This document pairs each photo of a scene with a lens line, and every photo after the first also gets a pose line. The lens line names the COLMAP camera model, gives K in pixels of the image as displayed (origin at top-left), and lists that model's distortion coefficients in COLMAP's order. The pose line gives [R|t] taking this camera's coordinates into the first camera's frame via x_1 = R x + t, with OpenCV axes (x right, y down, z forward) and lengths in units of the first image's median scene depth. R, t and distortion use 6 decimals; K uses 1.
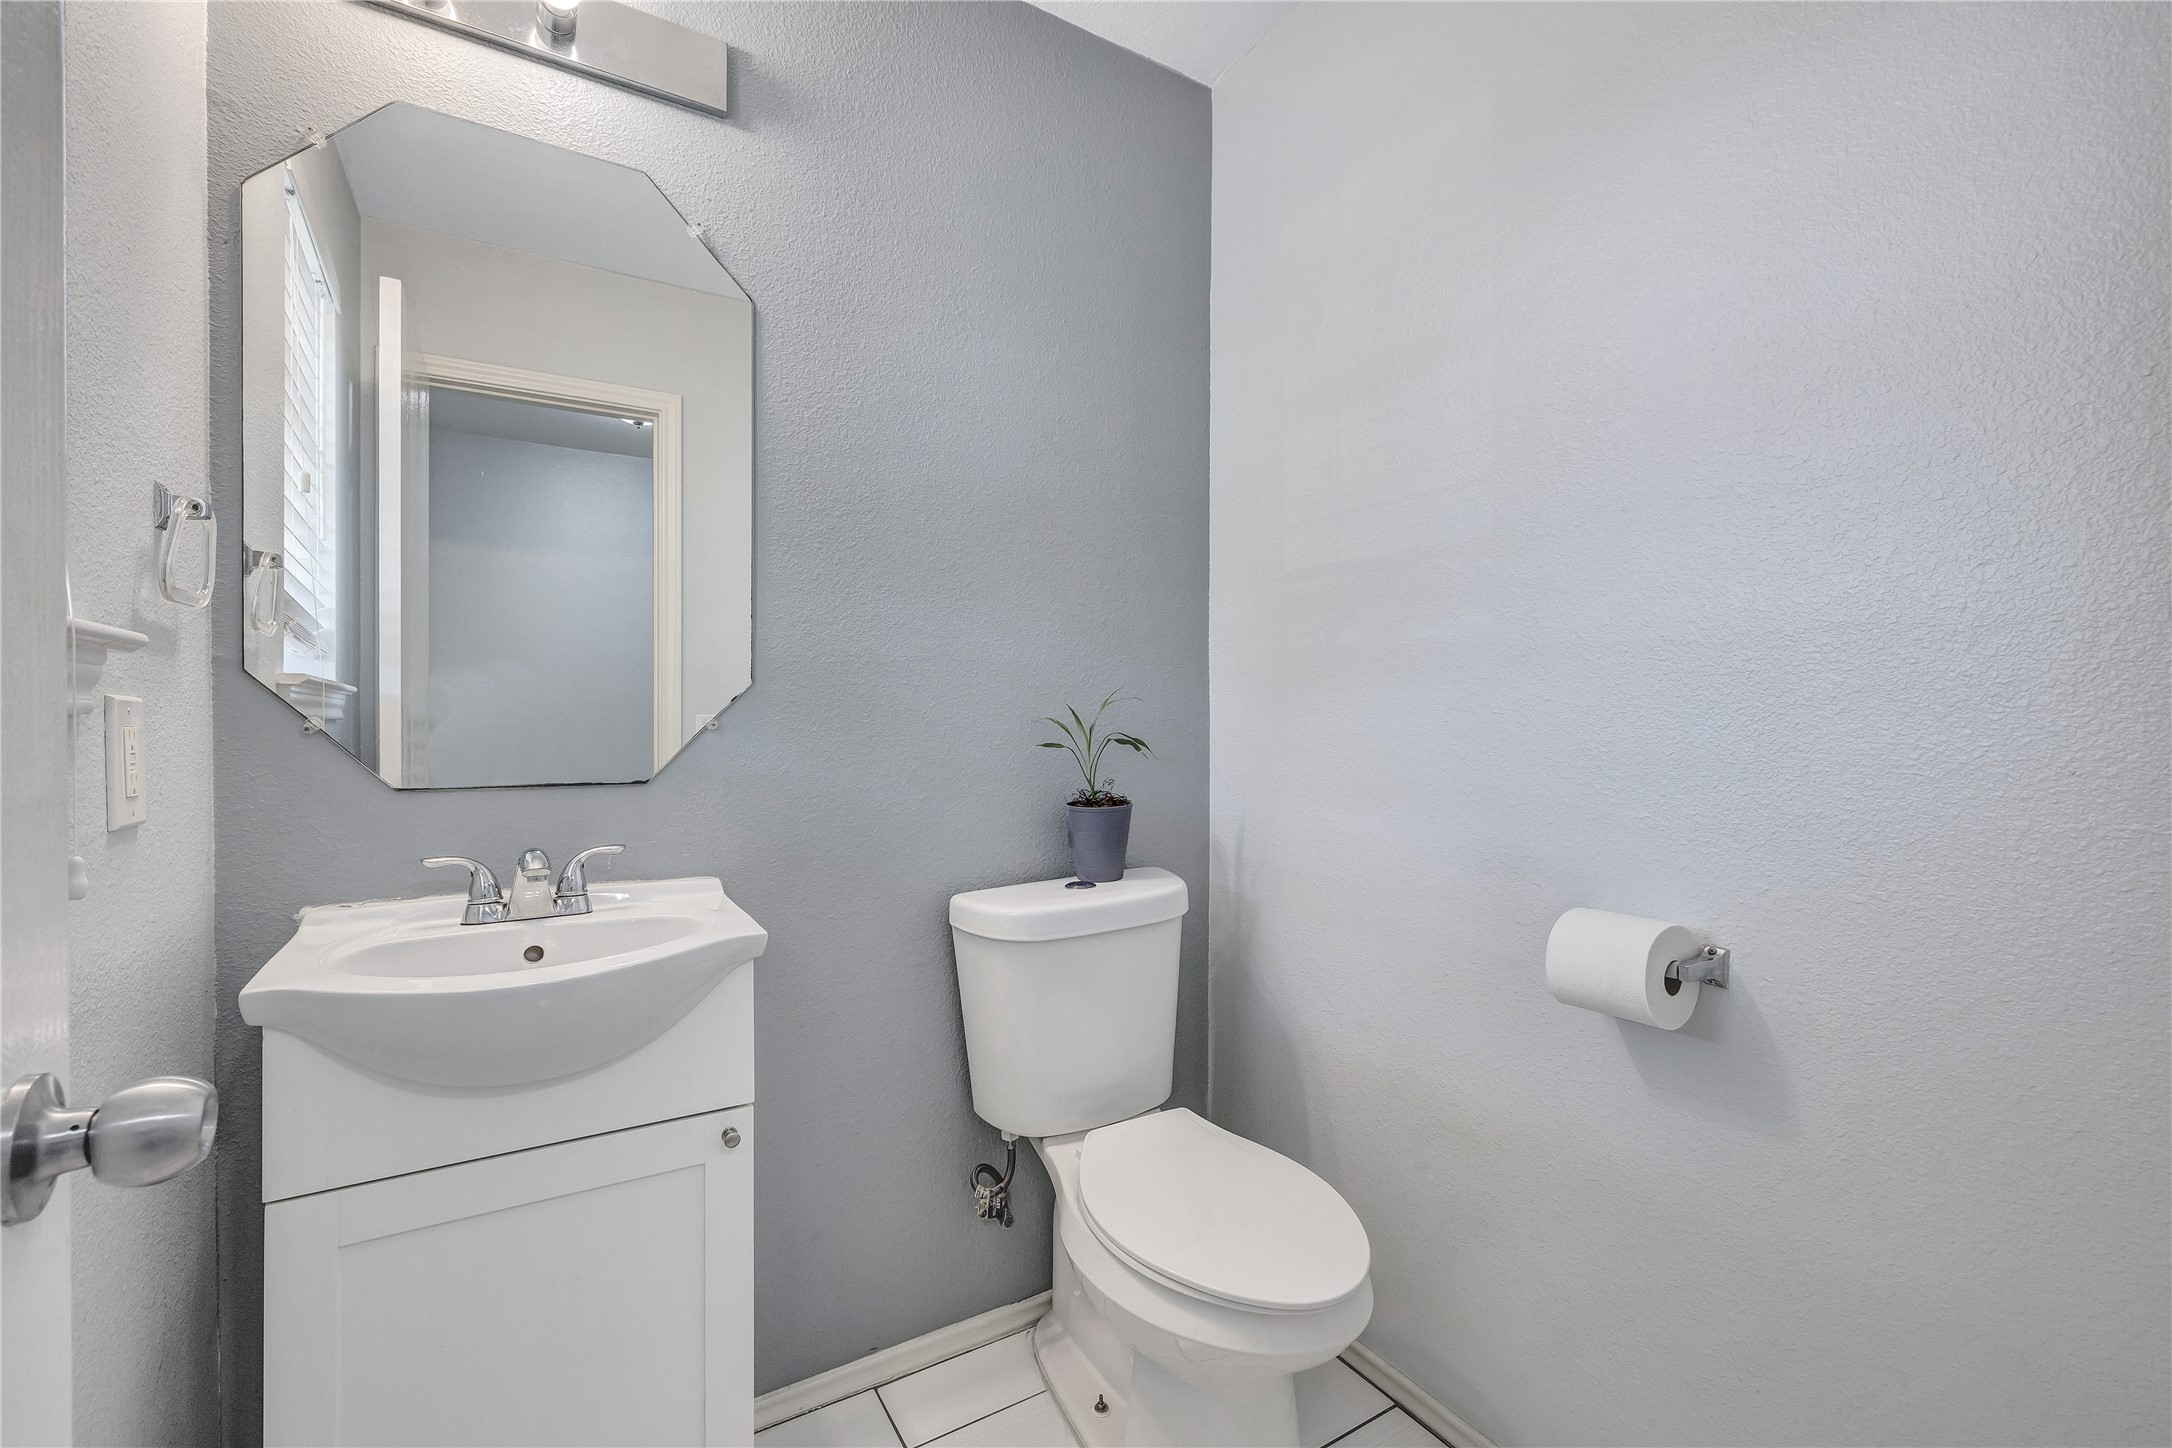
lens RADIAL K [[909.0, 0, 1086.0], [0, 909.0, 724.0], [0, 0, 1]] dist [-0.001369, -0.000248]
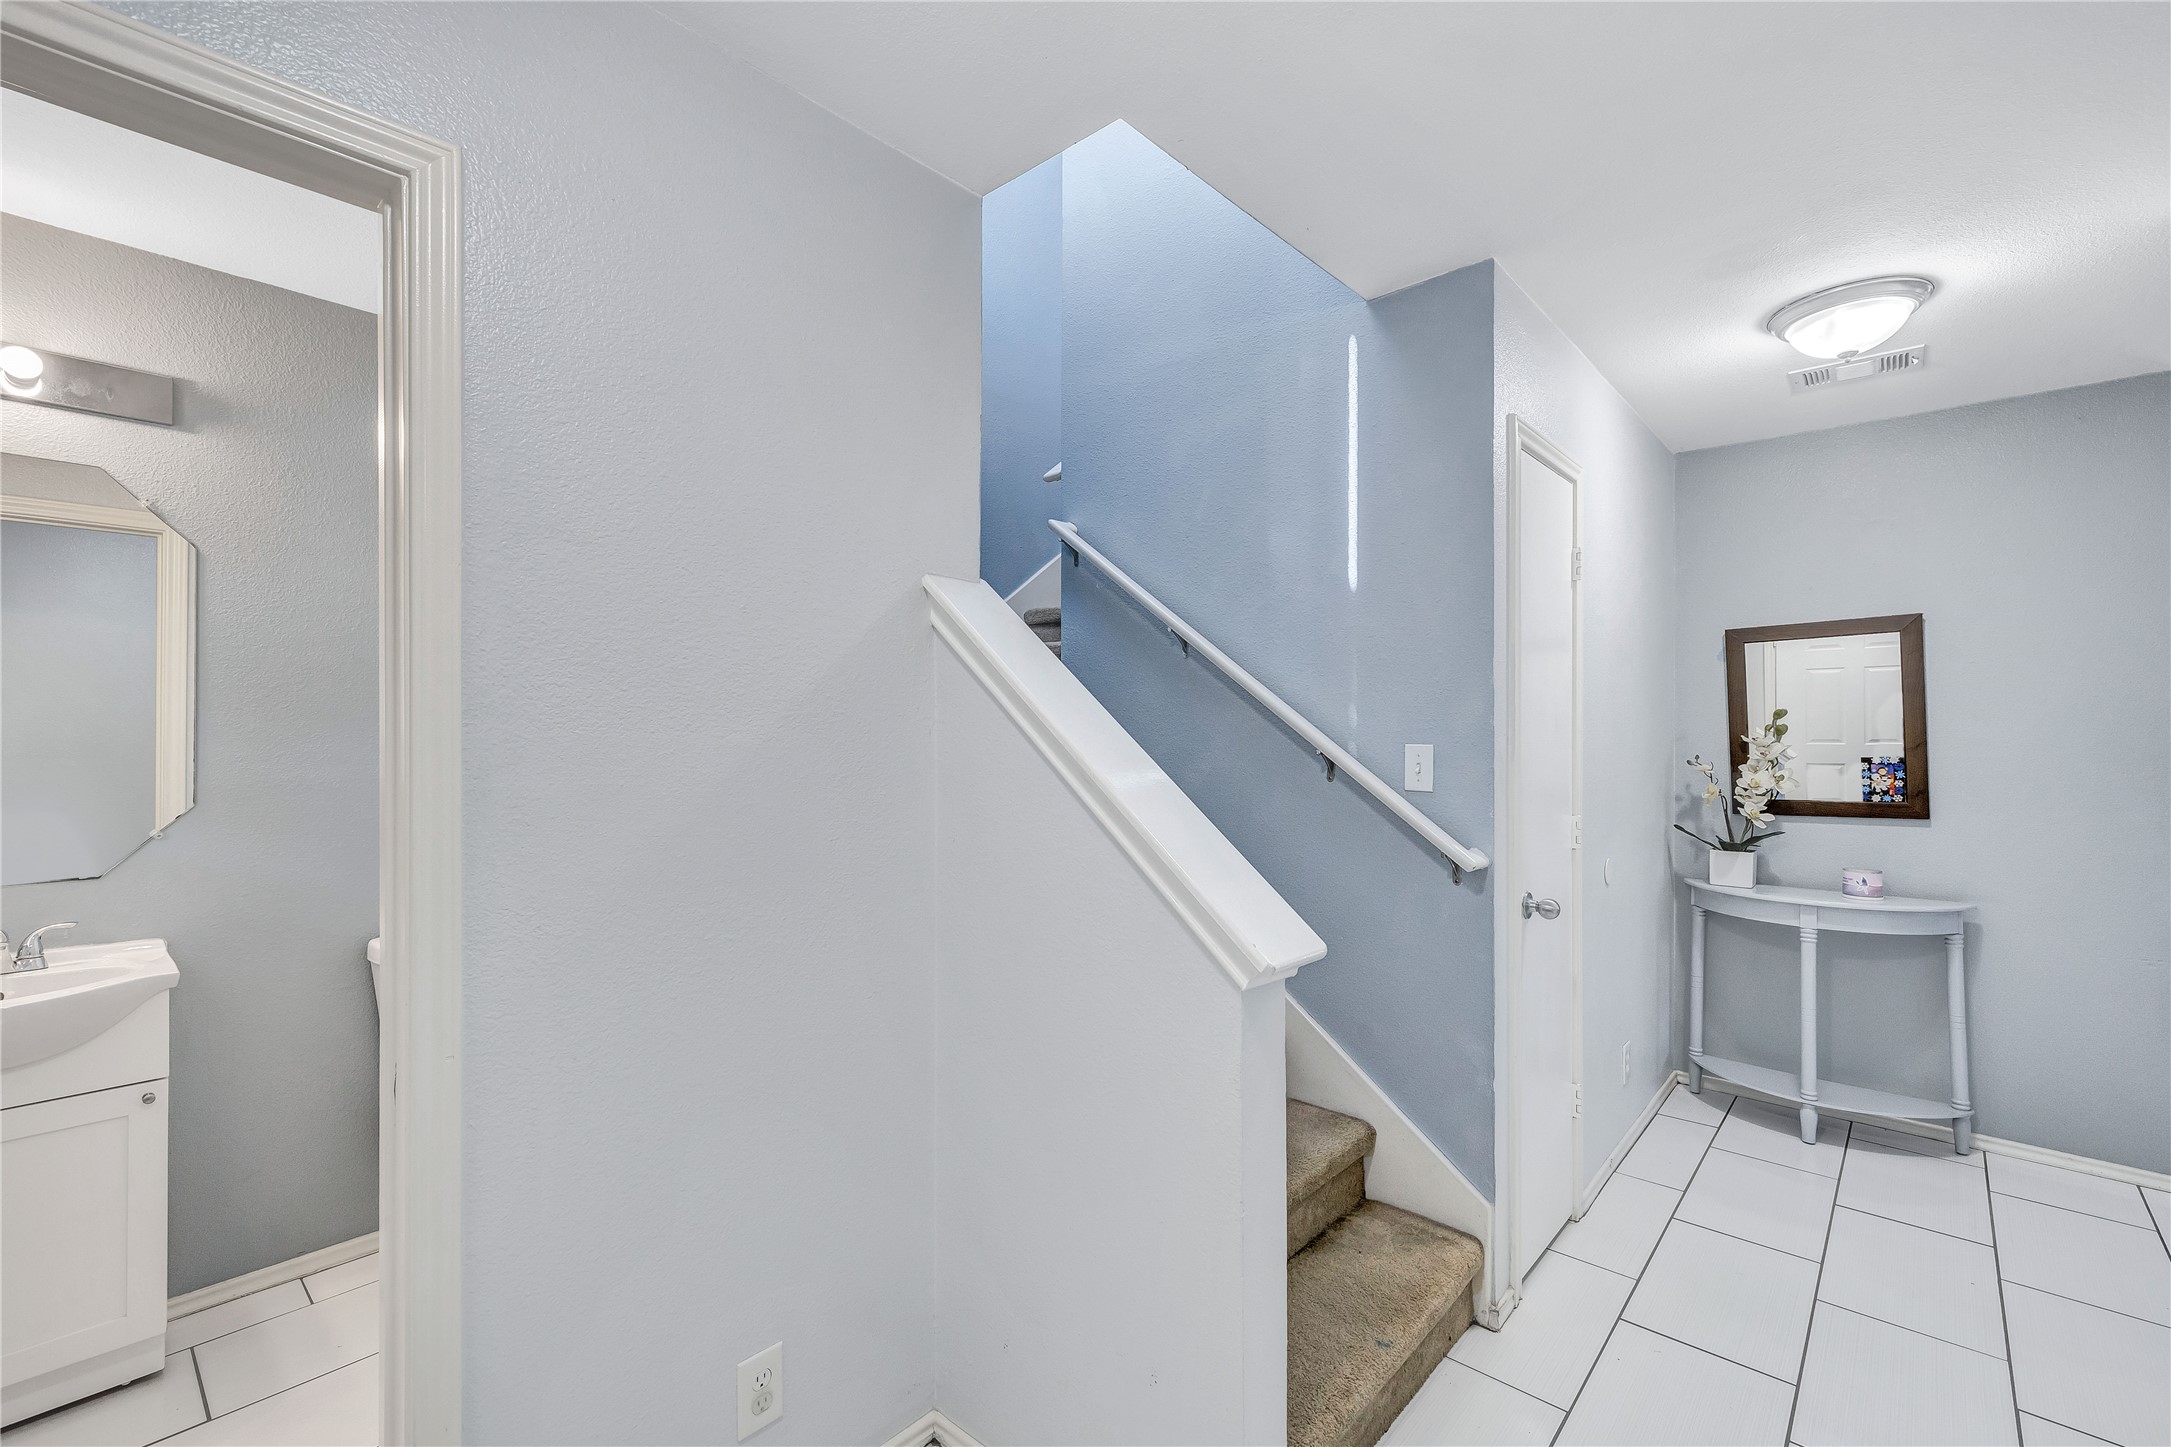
lens RADIAL K [[938.3, 0, 1098.7], [0, 938.3, 726.4], [0, 0, 1]] dist [-0.001291, -0.000018]
pose [[0.957418, 0.000753, 0.288706, 0.691389], [0.001448, 0.999972, -0.007408, -0.184035], [-0.288703, 0.007511, 0.957389, -1.017425]]
